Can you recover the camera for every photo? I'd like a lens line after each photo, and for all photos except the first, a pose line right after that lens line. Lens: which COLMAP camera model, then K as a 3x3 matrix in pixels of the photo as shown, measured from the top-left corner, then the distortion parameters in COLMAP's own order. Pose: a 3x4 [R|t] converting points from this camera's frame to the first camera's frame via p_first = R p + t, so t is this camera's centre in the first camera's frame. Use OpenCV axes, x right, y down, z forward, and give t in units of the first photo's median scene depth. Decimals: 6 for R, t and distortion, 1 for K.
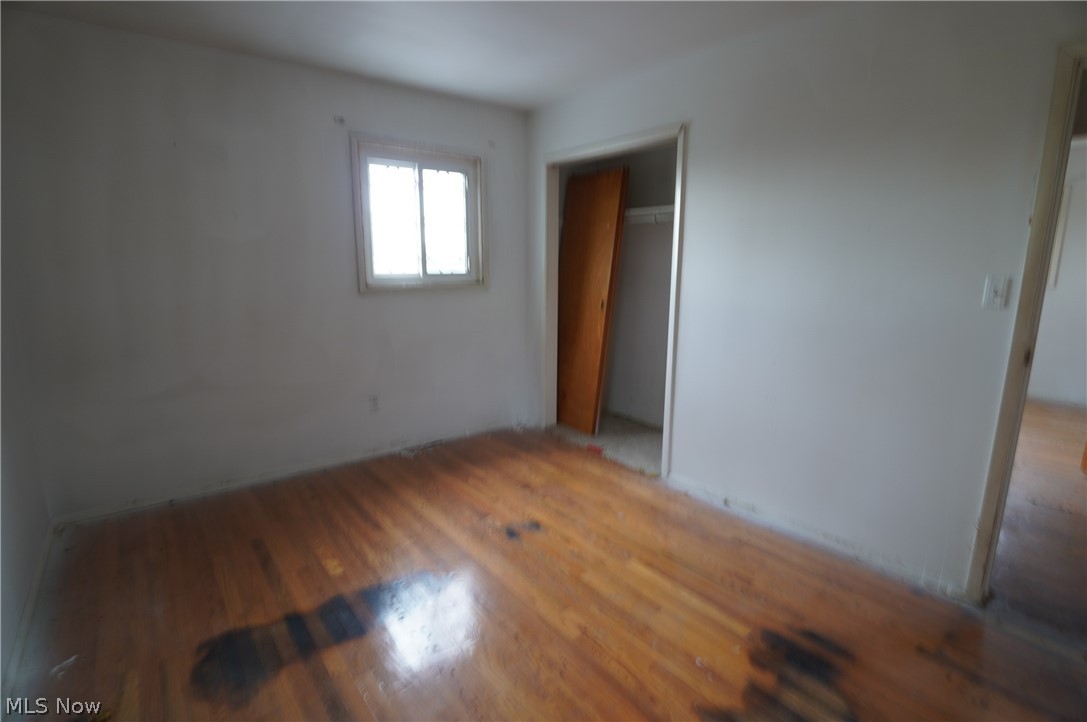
lens RADIAL K [[530.5, 0, 540.0], [0, 530.5, 366.8], [0, 0, 1]] dist [-0.023469, -0.002220]
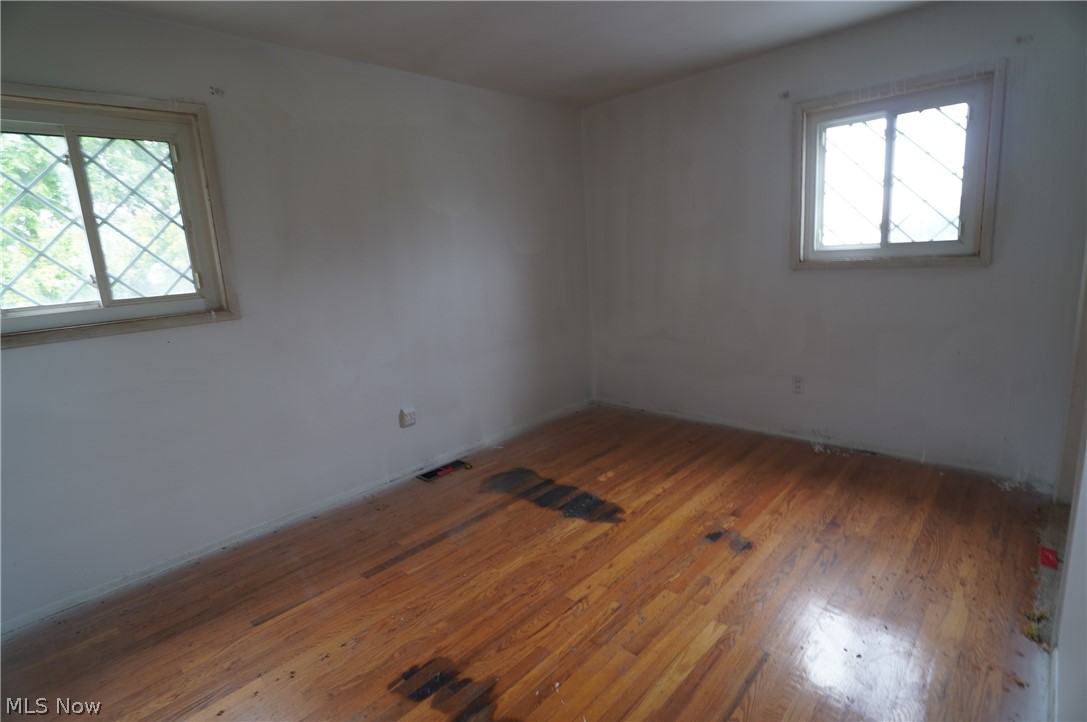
lens RADIAL K [[530.5, 0, 541.6], [0, 530.5, 358.6], [0, 0, 1]] dist [-0.023469, -0.002220]
pose [[0.142116, 0.177970, -0.973720, 0.610392], [-0.136571, 0.977822, 0.158787, -0.072621], [0.980383, 0.110415, 0.163269, 0.433646]]
